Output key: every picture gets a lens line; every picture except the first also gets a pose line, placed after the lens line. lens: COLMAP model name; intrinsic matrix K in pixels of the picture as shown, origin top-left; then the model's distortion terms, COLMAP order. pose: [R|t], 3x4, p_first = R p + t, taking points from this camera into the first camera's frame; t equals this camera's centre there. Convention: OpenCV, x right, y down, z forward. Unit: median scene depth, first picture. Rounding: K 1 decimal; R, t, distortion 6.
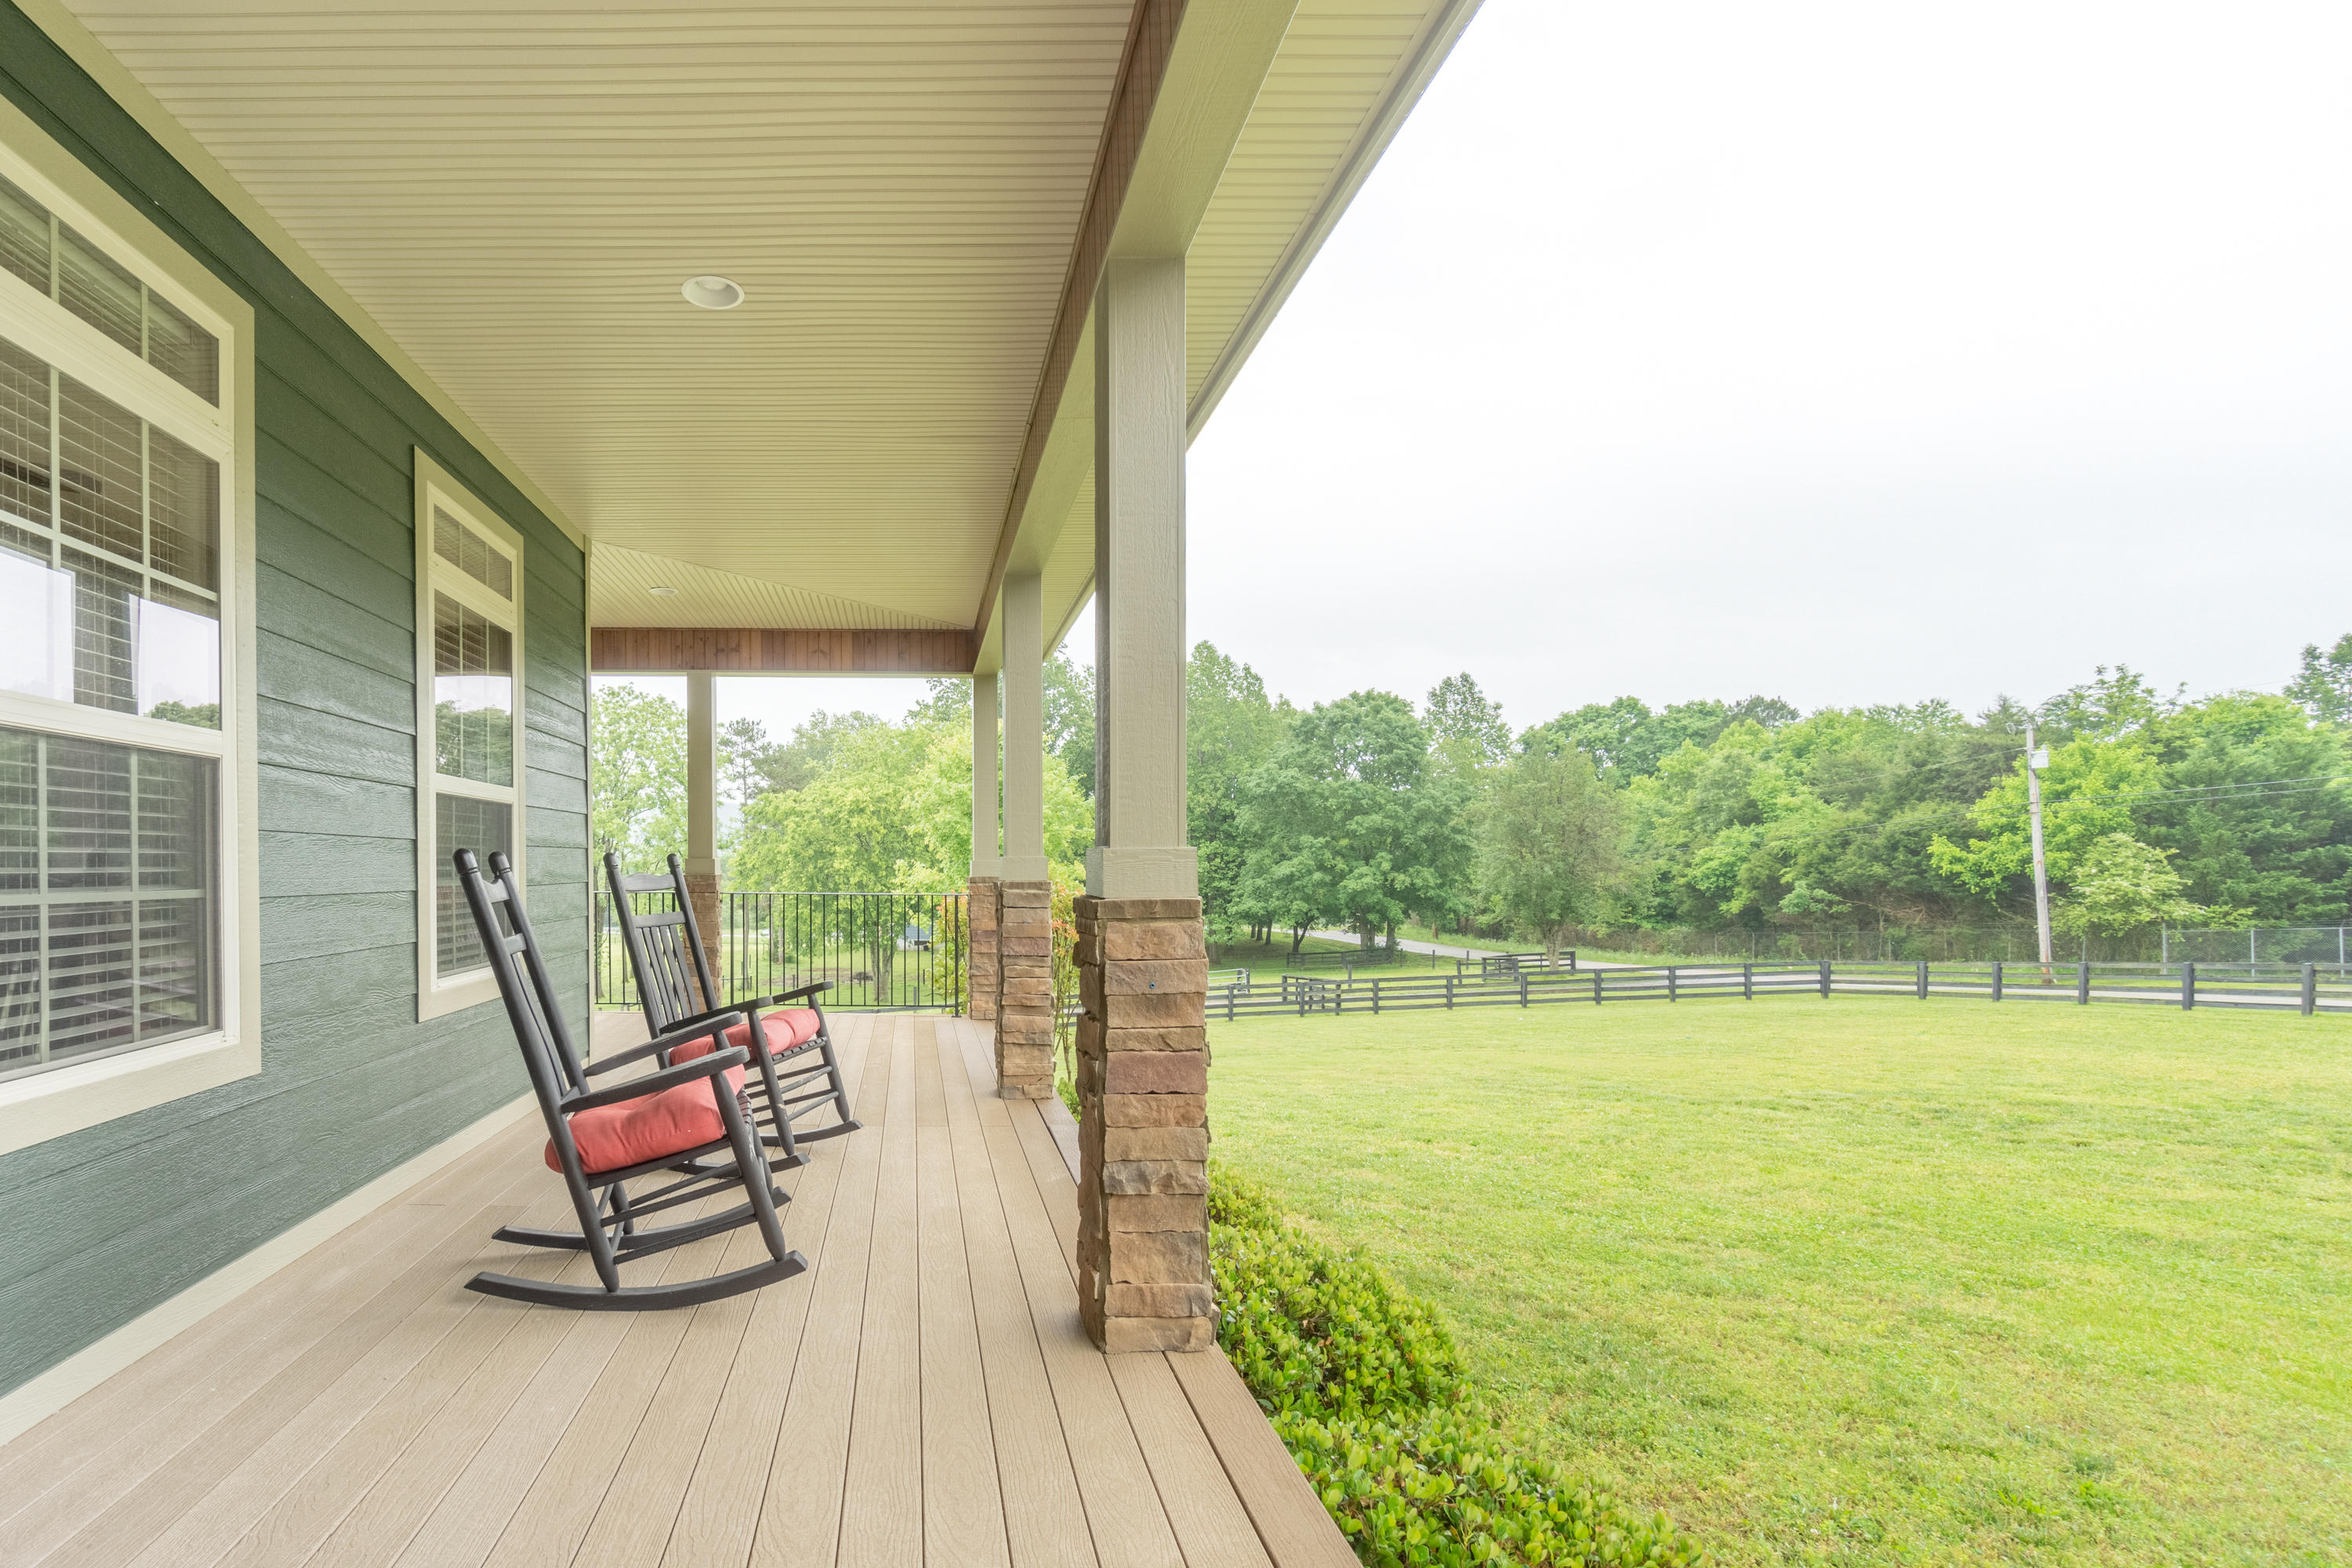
lens RADIAL K [[1031.7, 0, 1180.0], [0, 1031.7, 851.2], [0, 0, 1]] dist [0.000941, 0.000052]
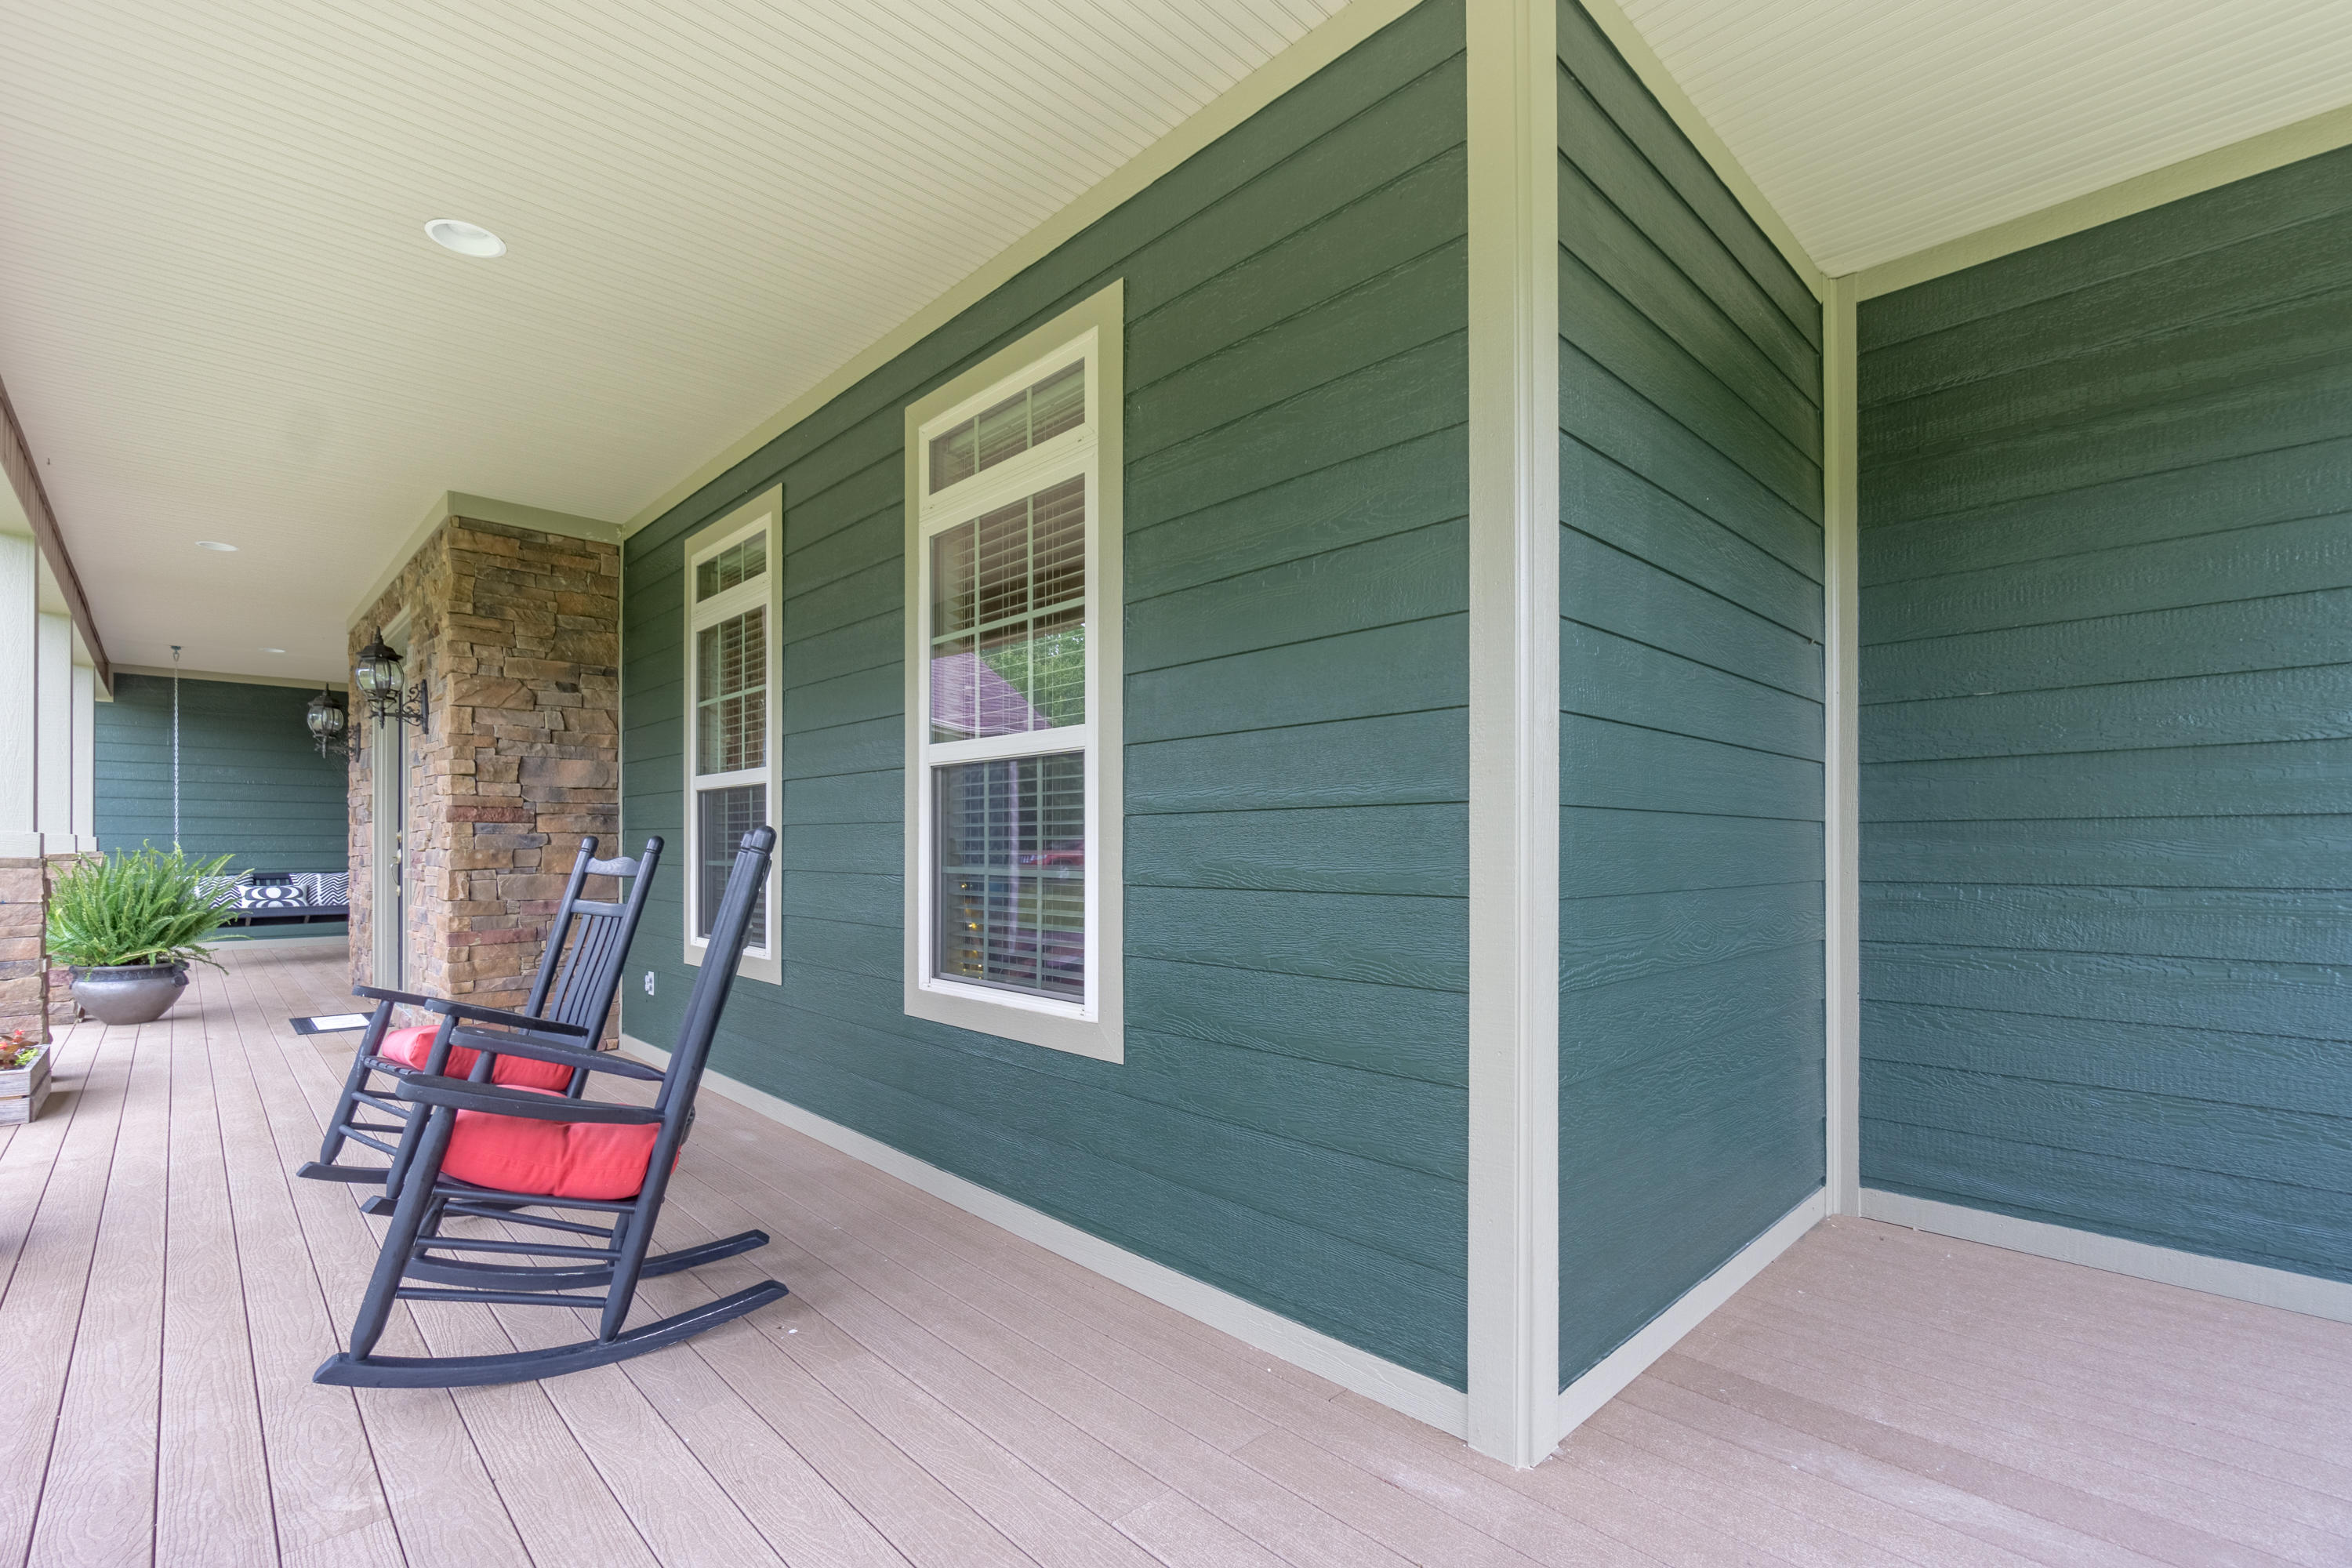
lens RADIAL K [[1031.7, 0, 1180.0], [0, 1031.7, 851.2], [0, 0, 1]] dist [0.000941, 0.000052]
pose [[-0.868777, 0.007215, -0.495150, -0.486511], [0.009675, 0.999950, -0.002407, 0.018902], [0.495108, -0.006882, -0.868804, 1.986064]]
